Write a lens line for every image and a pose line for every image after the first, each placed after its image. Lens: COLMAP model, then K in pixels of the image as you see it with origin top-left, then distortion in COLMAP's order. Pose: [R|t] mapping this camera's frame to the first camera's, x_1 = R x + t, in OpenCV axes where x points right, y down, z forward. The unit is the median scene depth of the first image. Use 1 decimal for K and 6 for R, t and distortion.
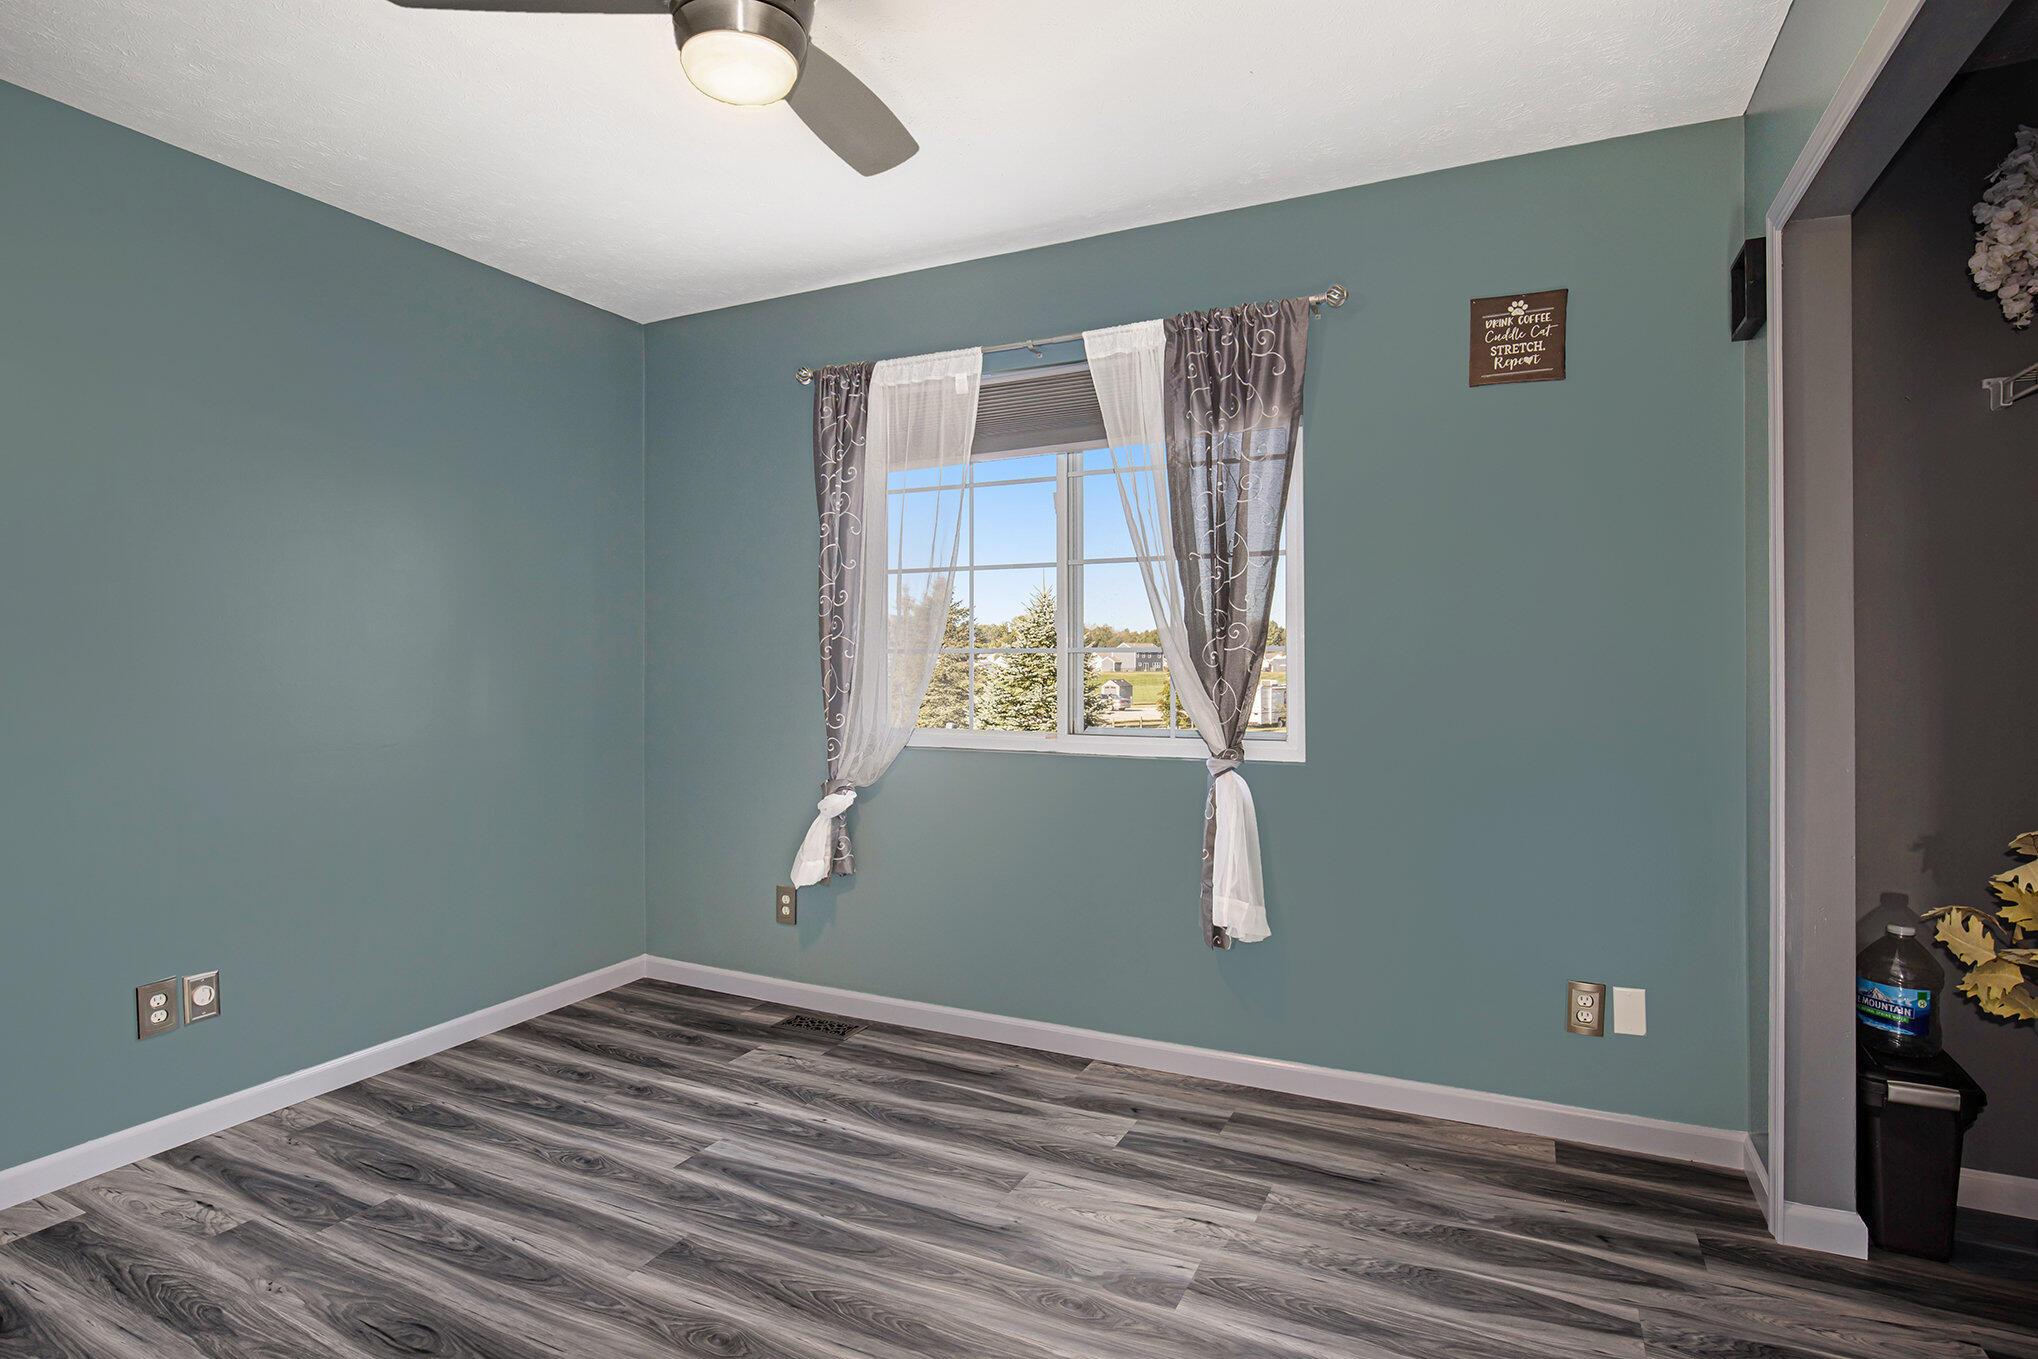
lens RADIAL K [[1056.3, 0, 1013.7], [0, 1056.3, 668.5], [0, 0, 1]] dist [-0.015733, 0.001389]
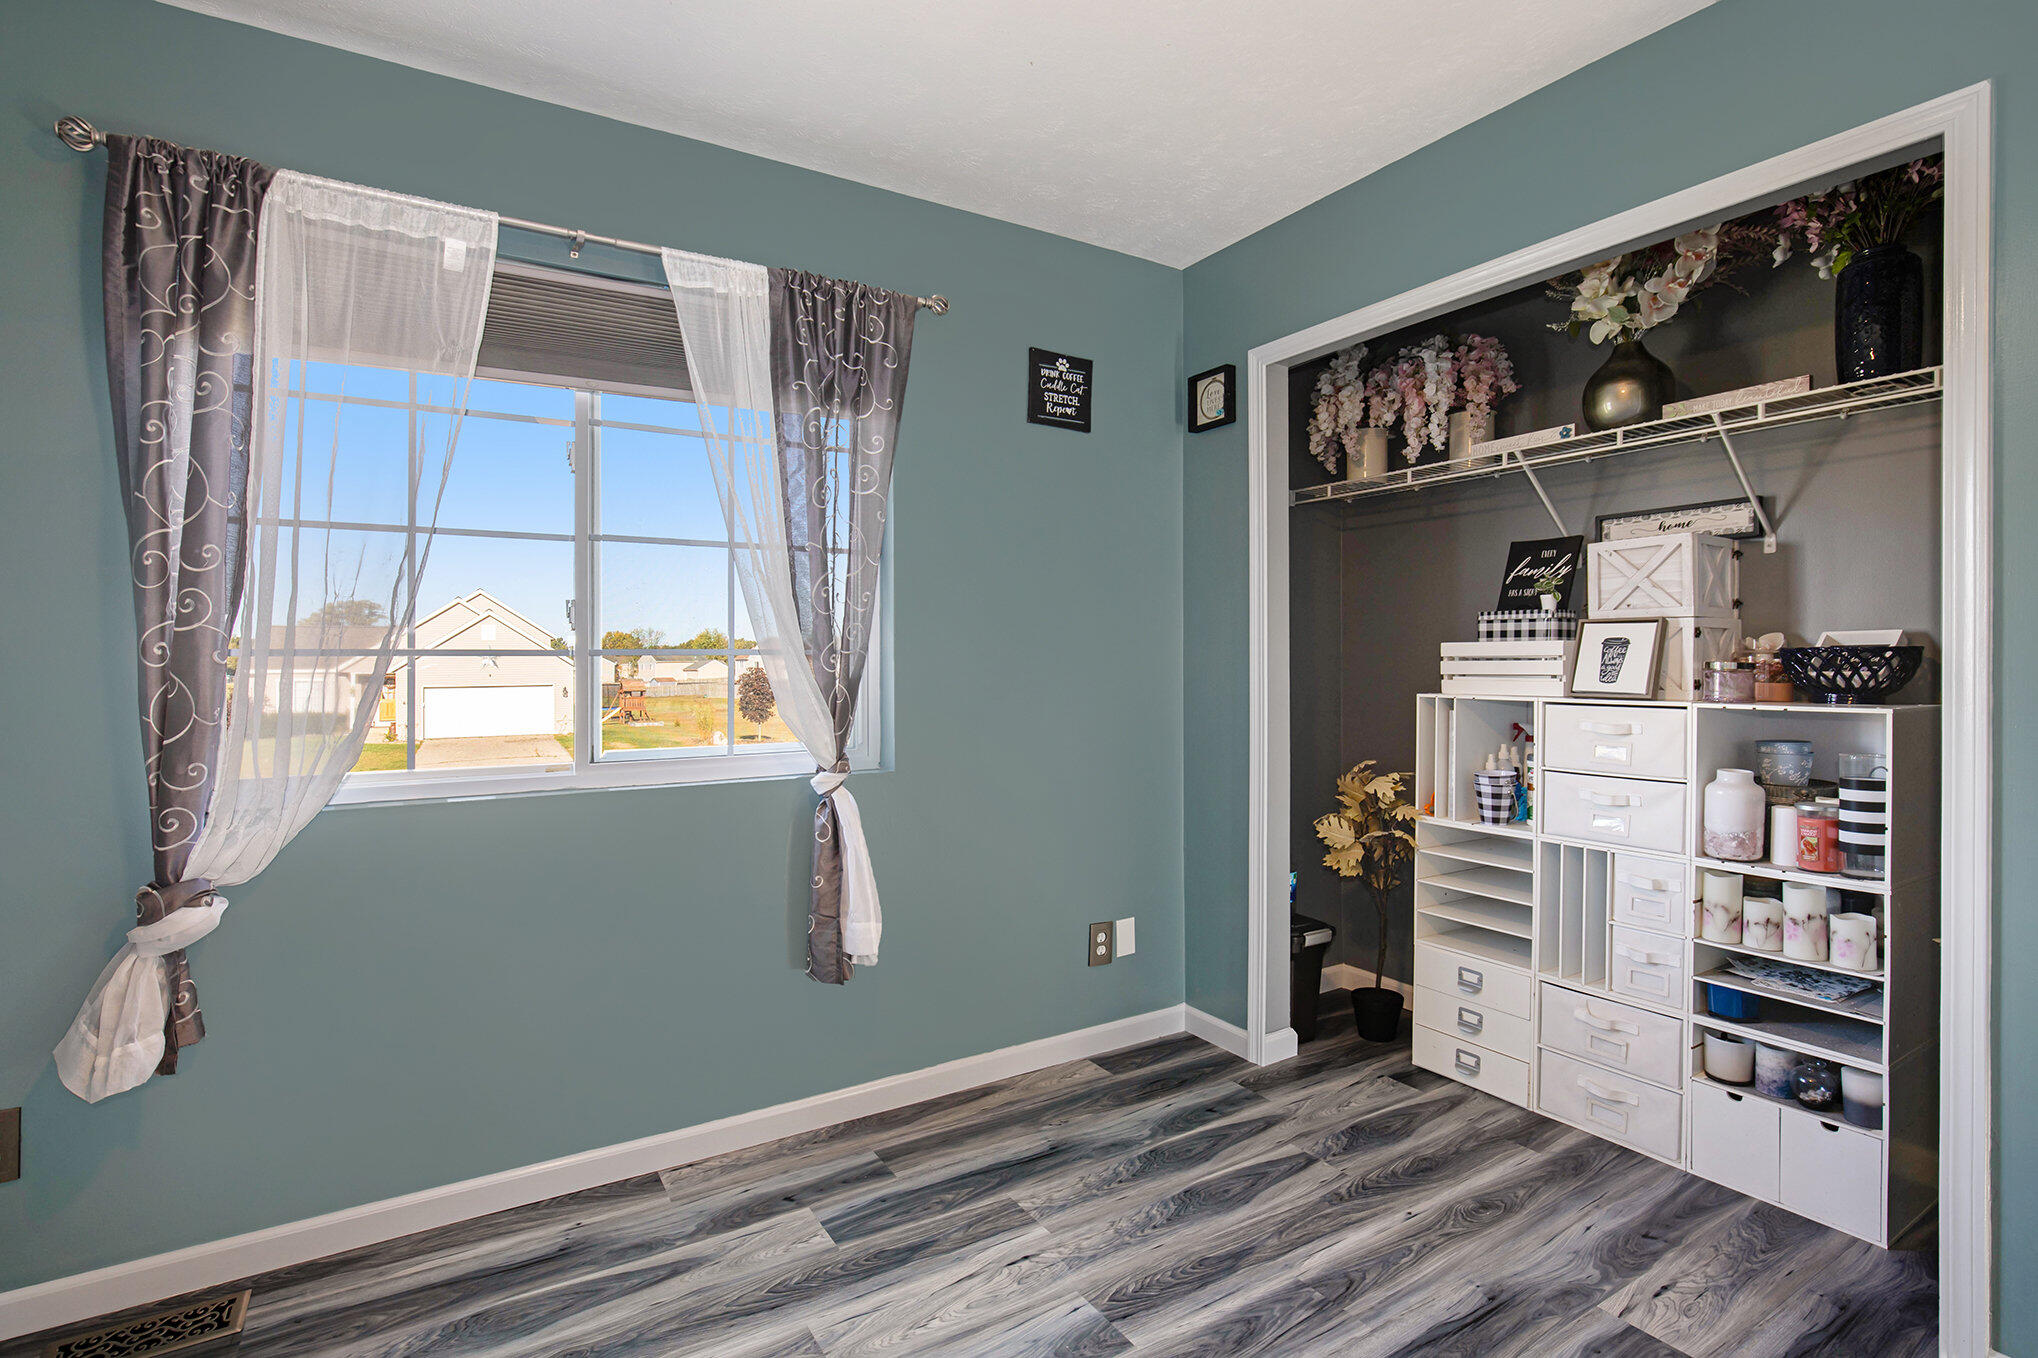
lens RADIAL K [[984.8, 0, 1017.7], [0, 984.8, 666.1], [0, 0, 1]] dist [-0.018101, -0.000194]
pose [[0.530727, -0.005441, 0.847525, -0.479524], [0.012285, 0.999924, -0.001273, -0.003707], [-0.847454, 0.011087, 0.530754, 0.454853]]
